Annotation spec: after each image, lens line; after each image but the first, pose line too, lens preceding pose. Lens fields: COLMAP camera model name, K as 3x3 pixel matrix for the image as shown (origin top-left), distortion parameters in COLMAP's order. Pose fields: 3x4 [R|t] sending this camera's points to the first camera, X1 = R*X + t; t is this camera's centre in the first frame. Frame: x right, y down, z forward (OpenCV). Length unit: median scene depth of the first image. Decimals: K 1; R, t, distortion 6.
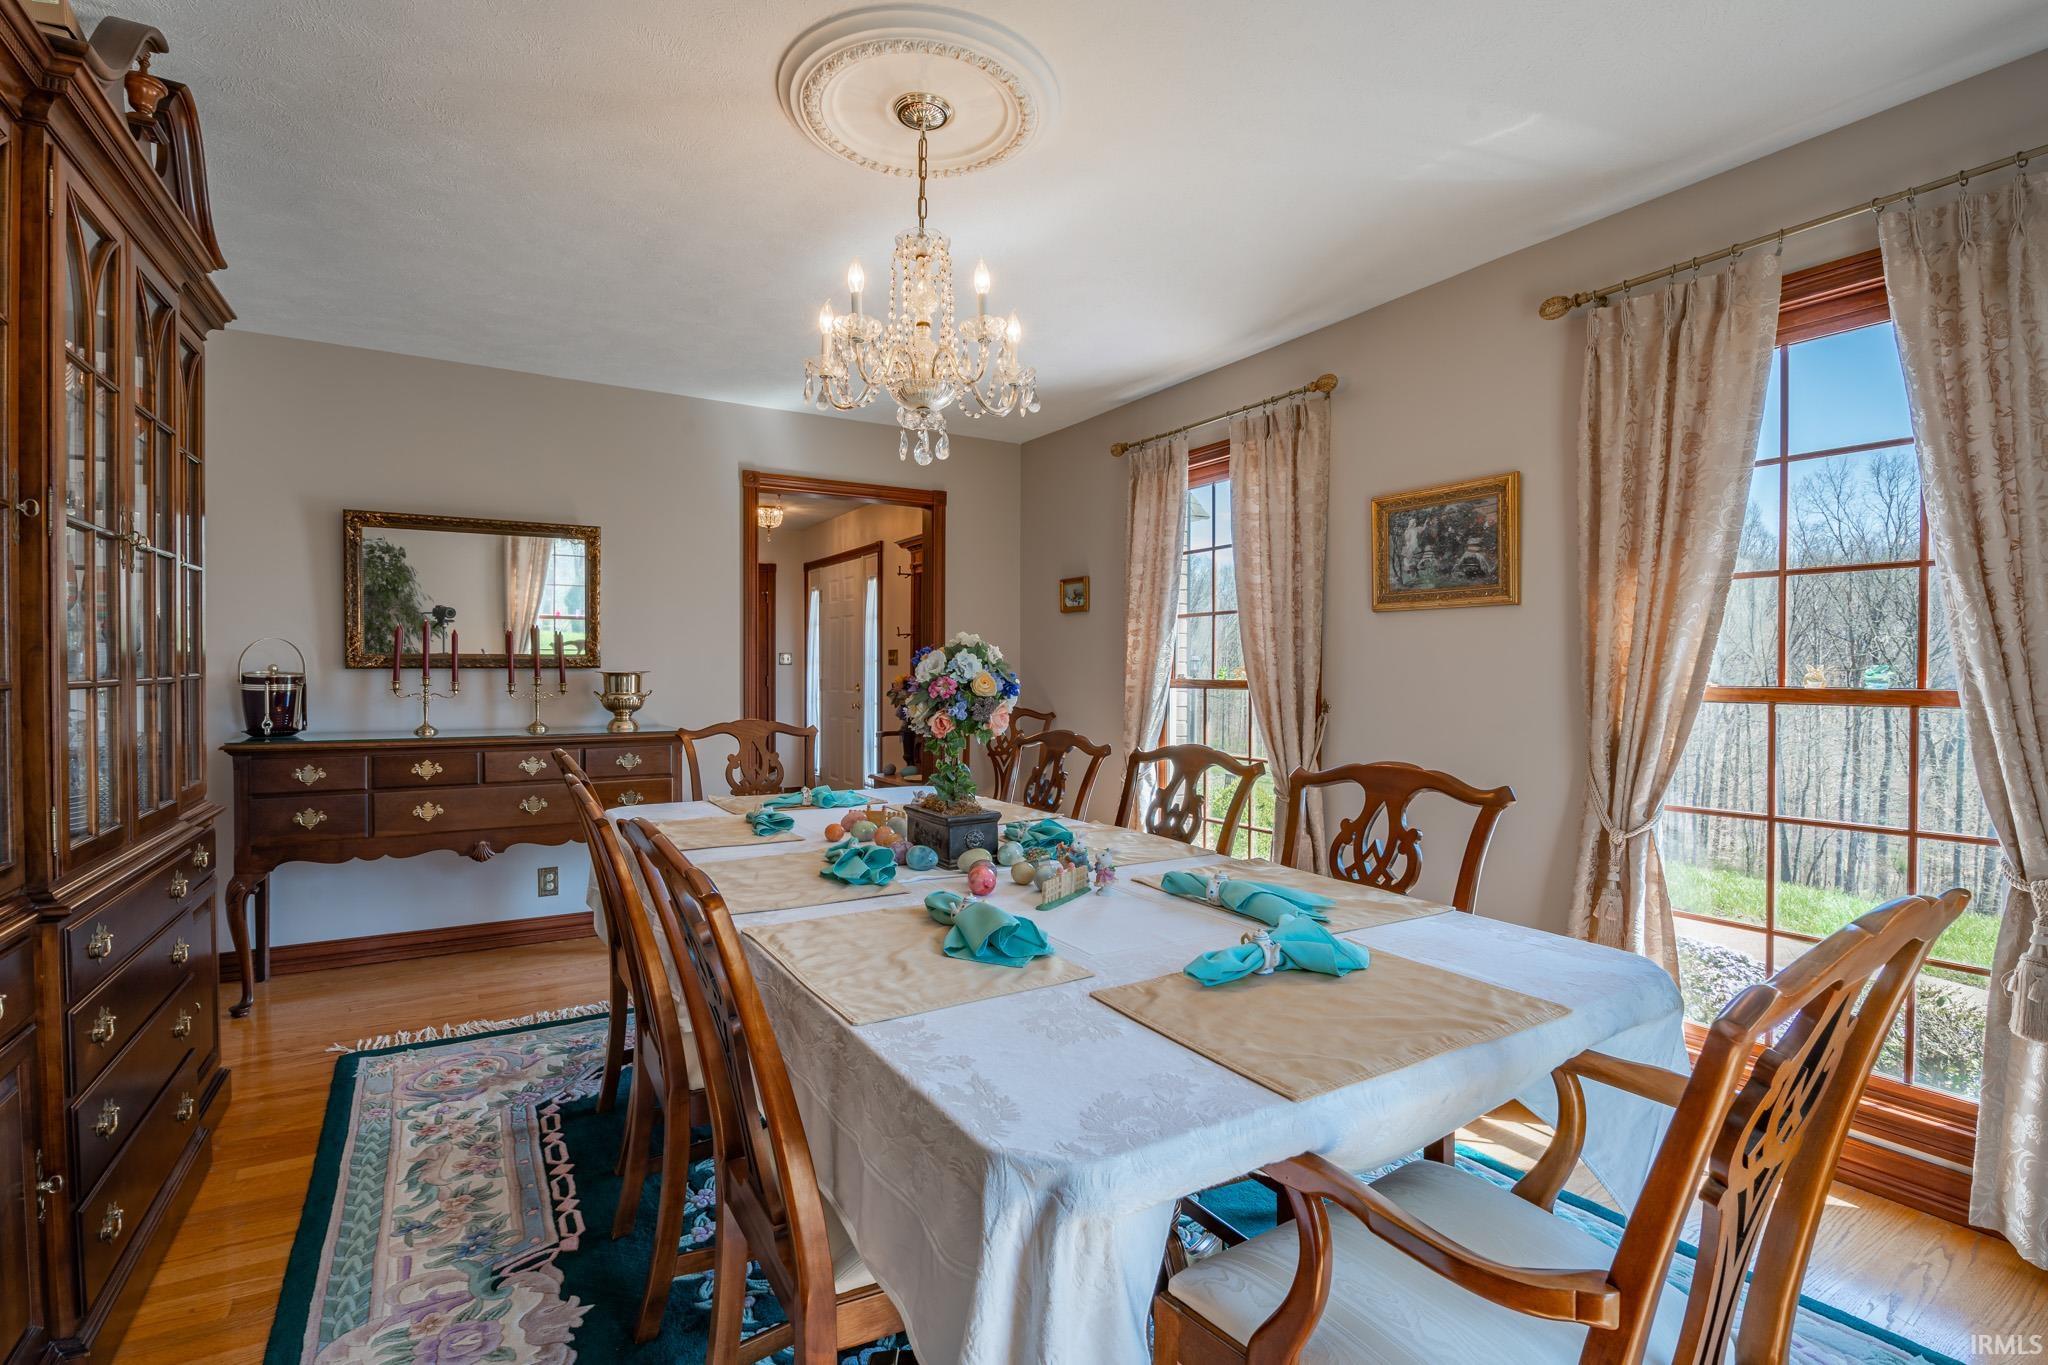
lens RADIAL K [[954.8, 0, 1024.0], [0, 954.8, 682.5], [0, 0, 1]] dist [-0.014169, -0.000789]
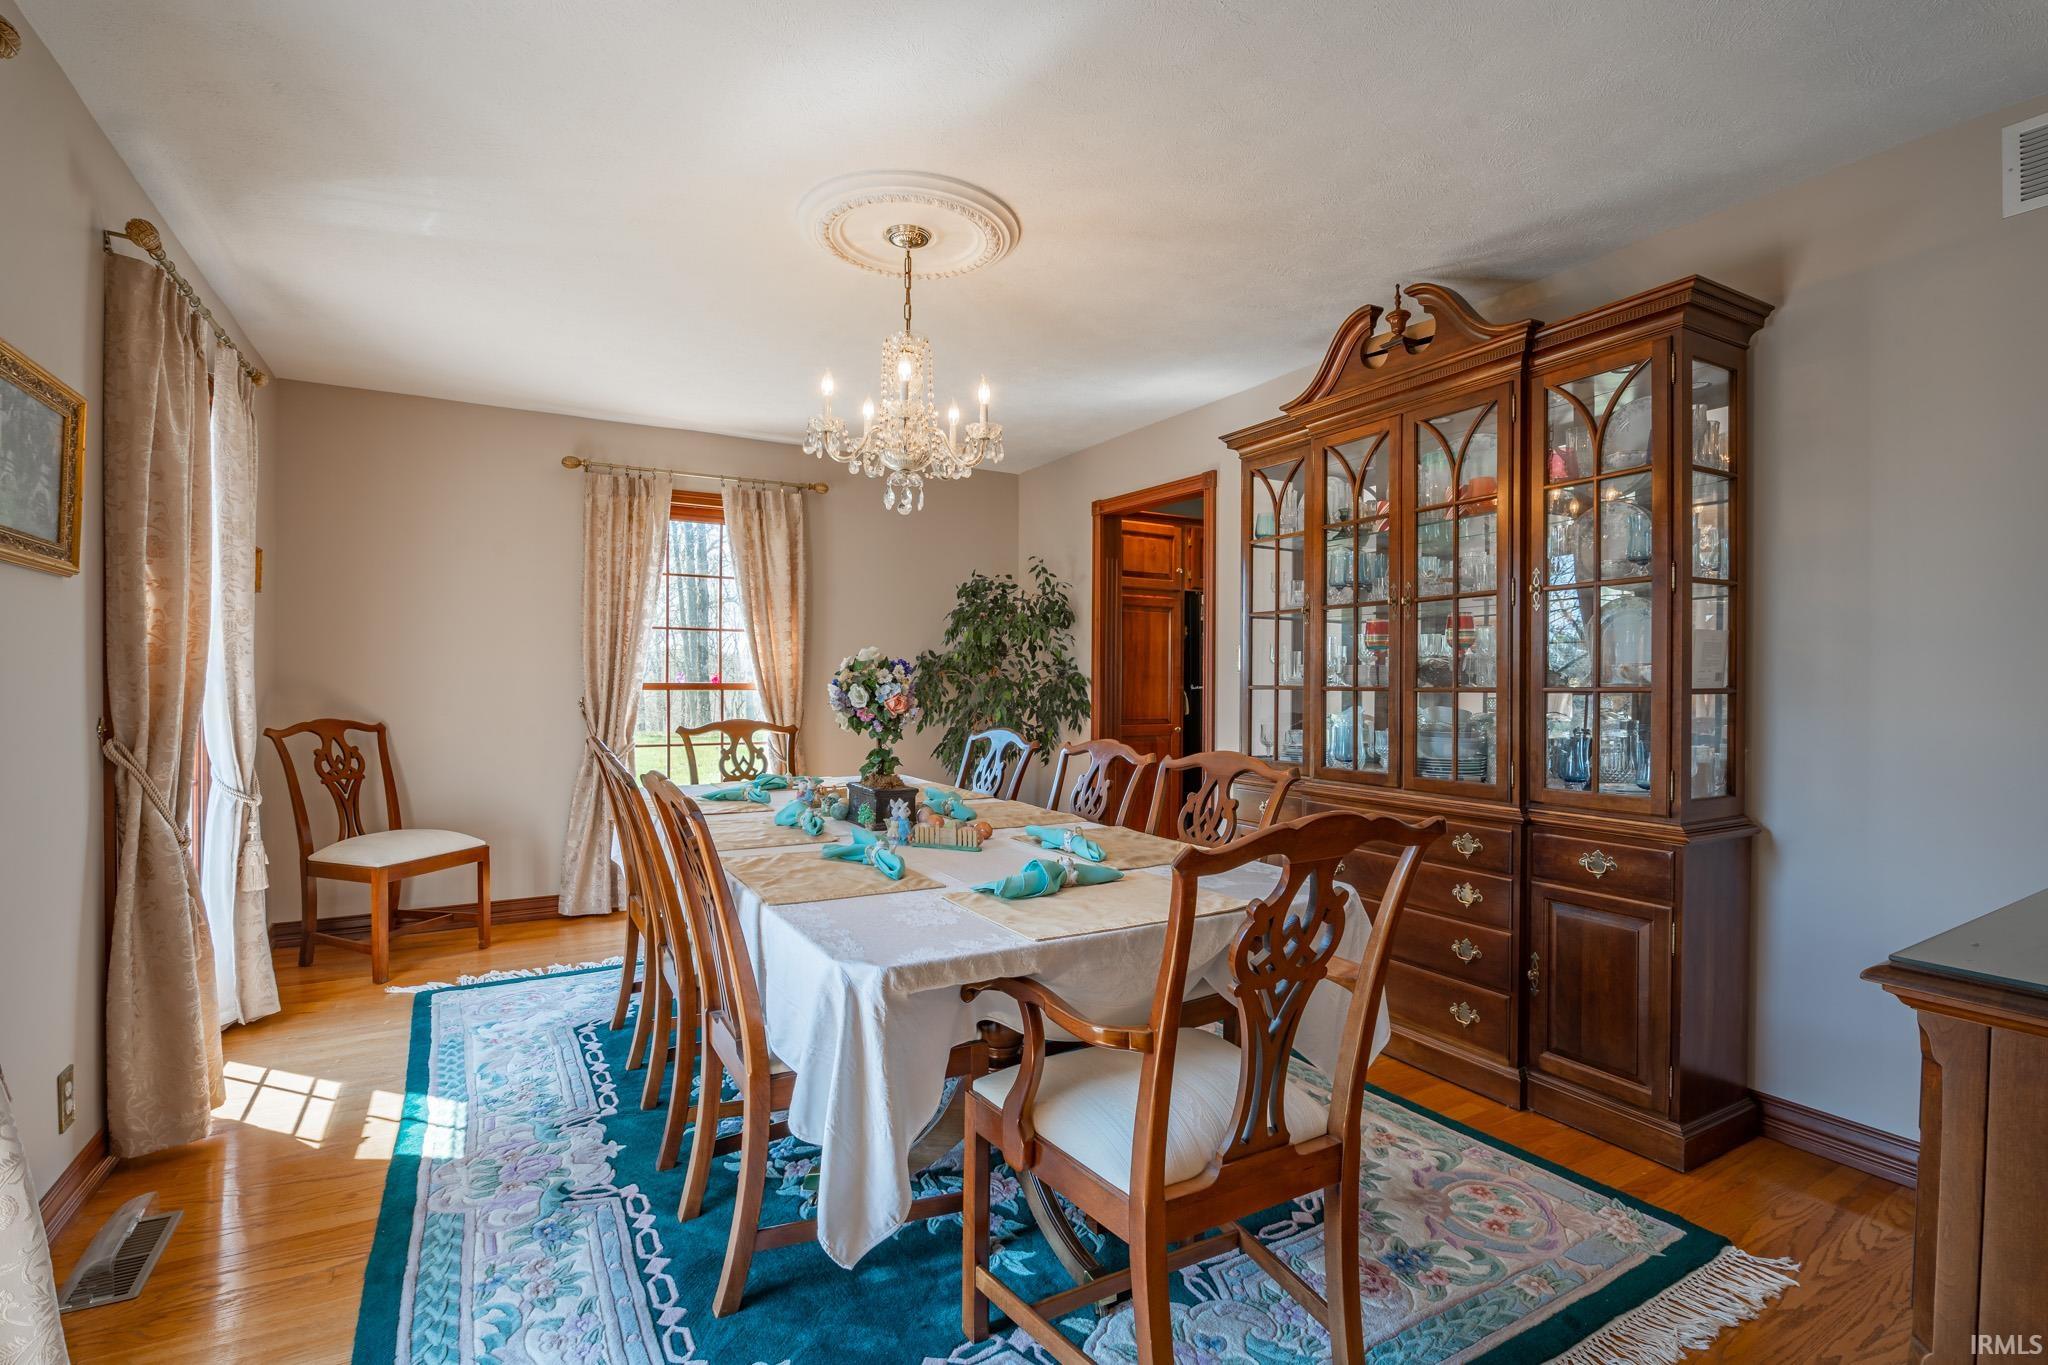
lens RADIAL K [[954.8, 0, 1024.0], [0, 954.8, 682.5], [0, 0, 1]] dist [-0.014169, -0.000789]
pose [[-0.999833, -0.009375, 0.015684, -0.232640], [-0.009119, 0.999825, 0.016316, -0.021768], [-0.015834, 0.016171, -0.999744, 1.842108]]
